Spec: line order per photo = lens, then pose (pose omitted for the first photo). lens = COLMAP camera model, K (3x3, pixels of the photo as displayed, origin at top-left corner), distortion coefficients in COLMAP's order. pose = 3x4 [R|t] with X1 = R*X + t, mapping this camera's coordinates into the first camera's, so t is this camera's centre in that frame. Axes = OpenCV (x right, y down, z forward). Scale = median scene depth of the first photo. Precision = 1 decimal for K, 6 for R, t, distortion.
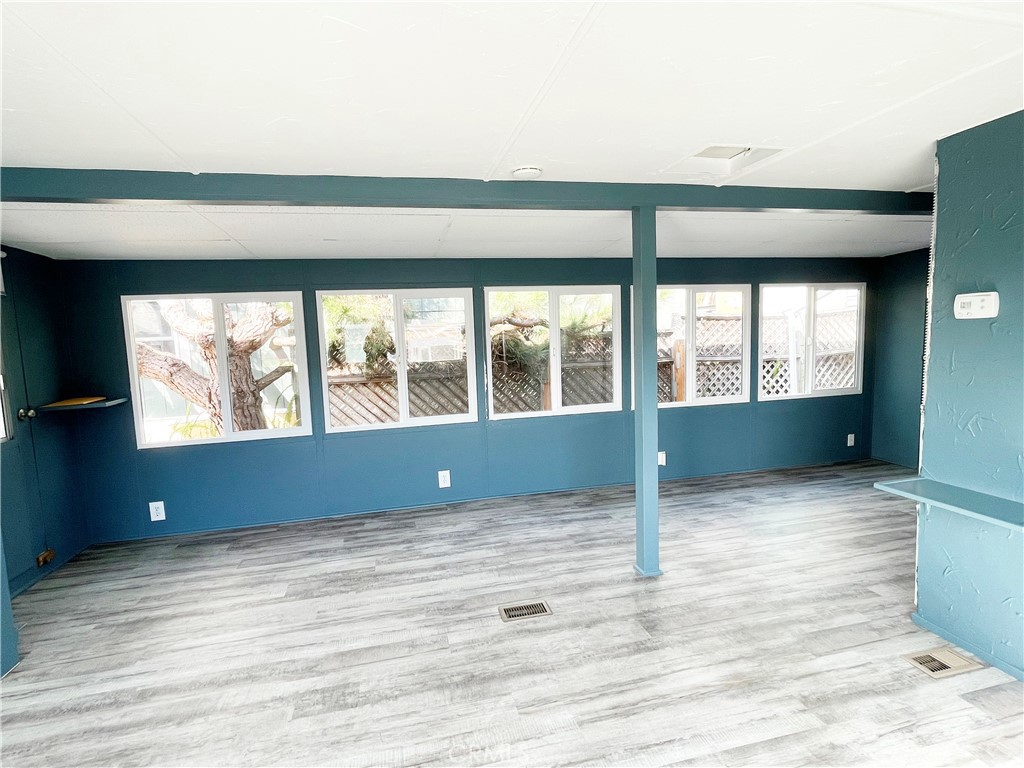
lens RADIAL K [[514.6, 0, 504.8], [0, 514.6, 383.8], [0, 0, 1]] dist [-0.002407, 0.001489]
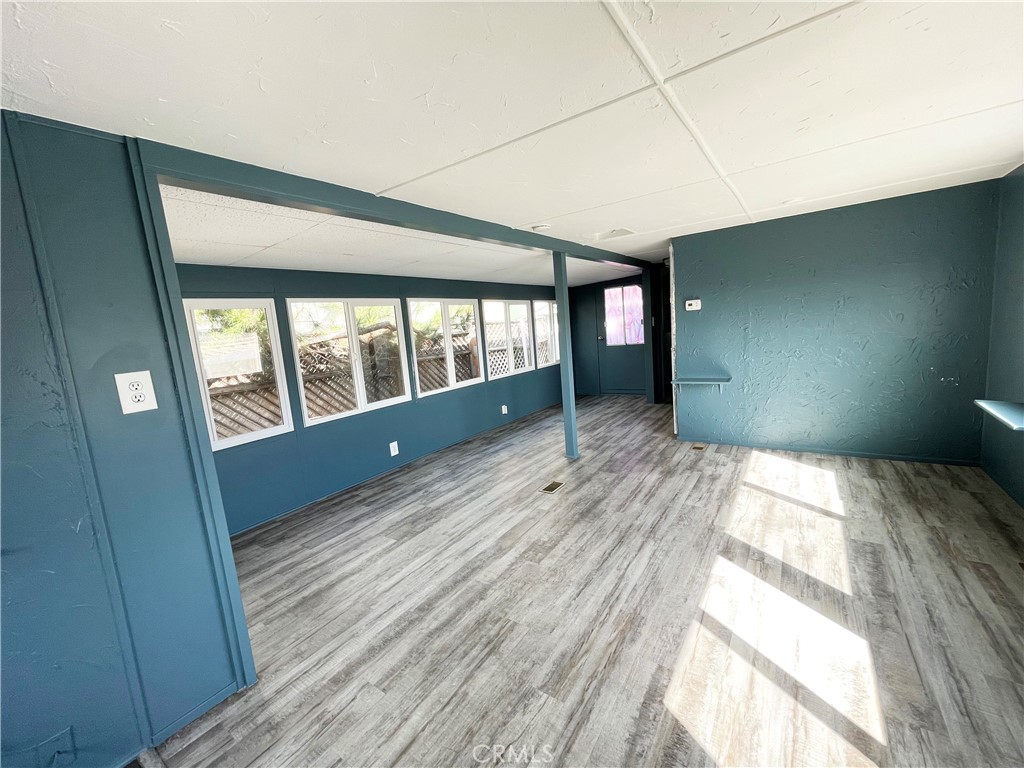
lens RADIAL K [[414.6, 0, 508.0], [0, 414.6, 383.2], [0, 0, 1]] dist [-0.000094, 0.000730]
pose [[0.746526, -0.115560, 0.655244, -0.653521], [0.122215, 0.991862, 0.035685, 0.026314], [-0.654035, 0.053441, 0.754574, 0.038730]]
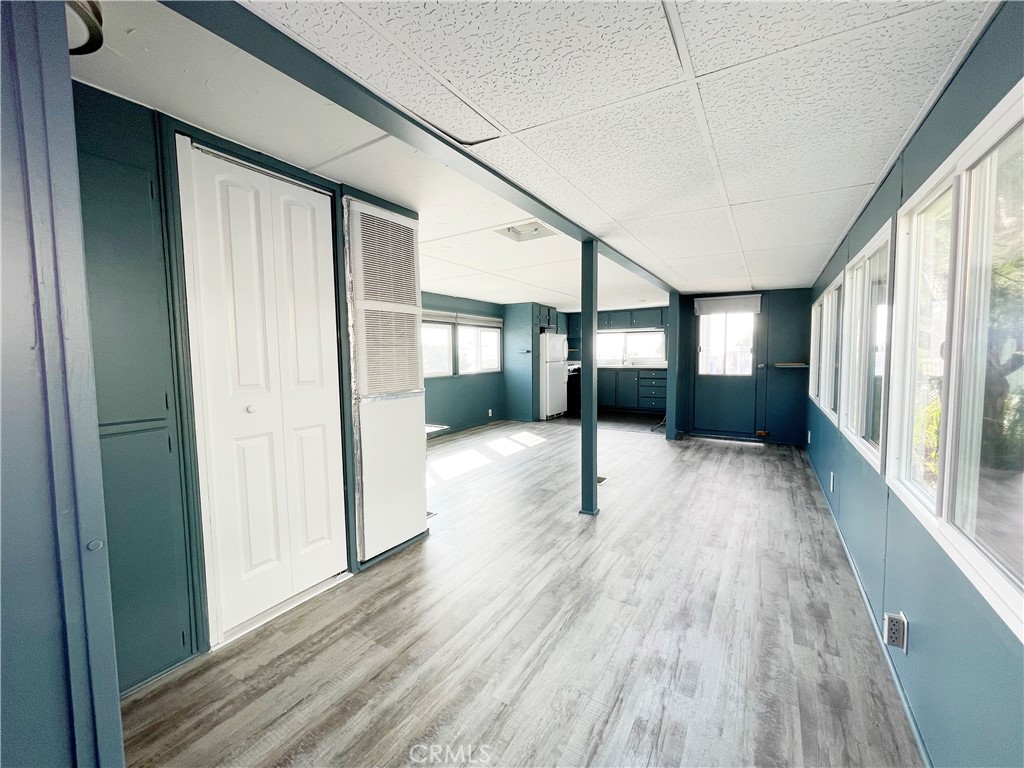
lens RADIAL K [[418.5, 0, 508.5], [0, 418.5, 381.6], [0, 0, 1]] dist [-0.000786, 0.000515]
pose [[-0.709481, 0.091361, -0.698778, 0.937792], [-0.032082, 0.986346, 0.161533, -0.111707], [0.703994, 0.137023, -0.696862, 1.271785]]
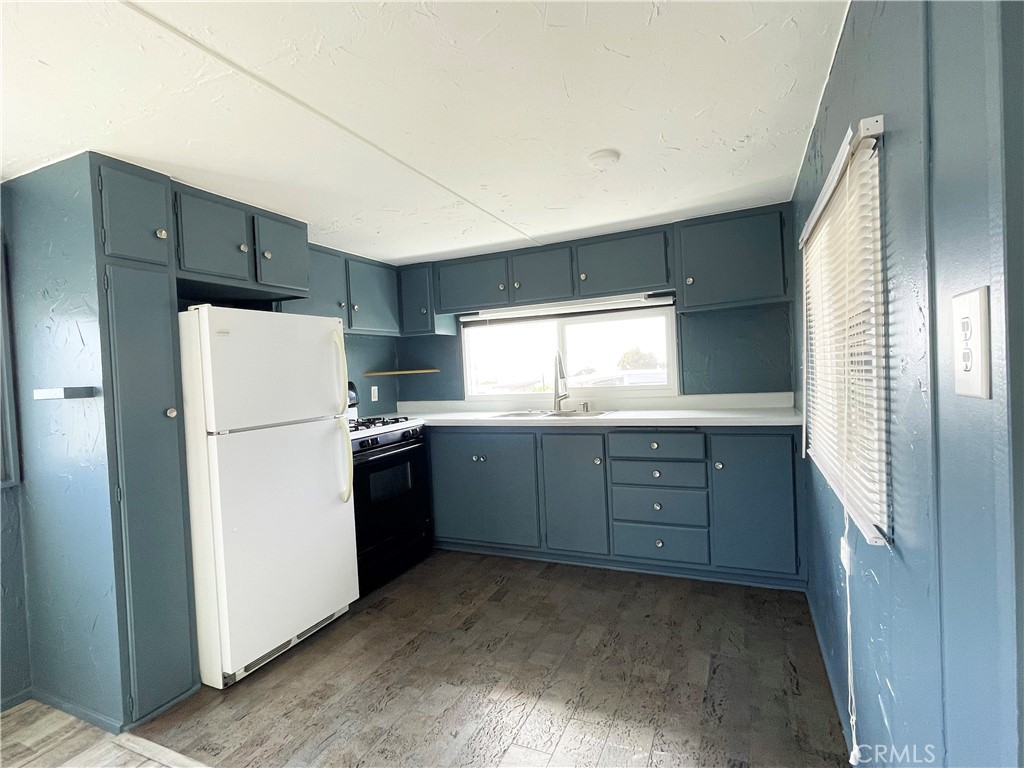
lens RADIAL K [[514.6, 0, 504.8], [0, 514.6, 383.8], [0, 0, 1]] dist [-0.002407, 0.001489]
pose [[-0.608898, 0.083452, -0.788847, -0.403961], [-0.006718, 0.993873, 0.110327, 0.001348], [0.793220, 0.072478, -0.604606, 0.547728]]
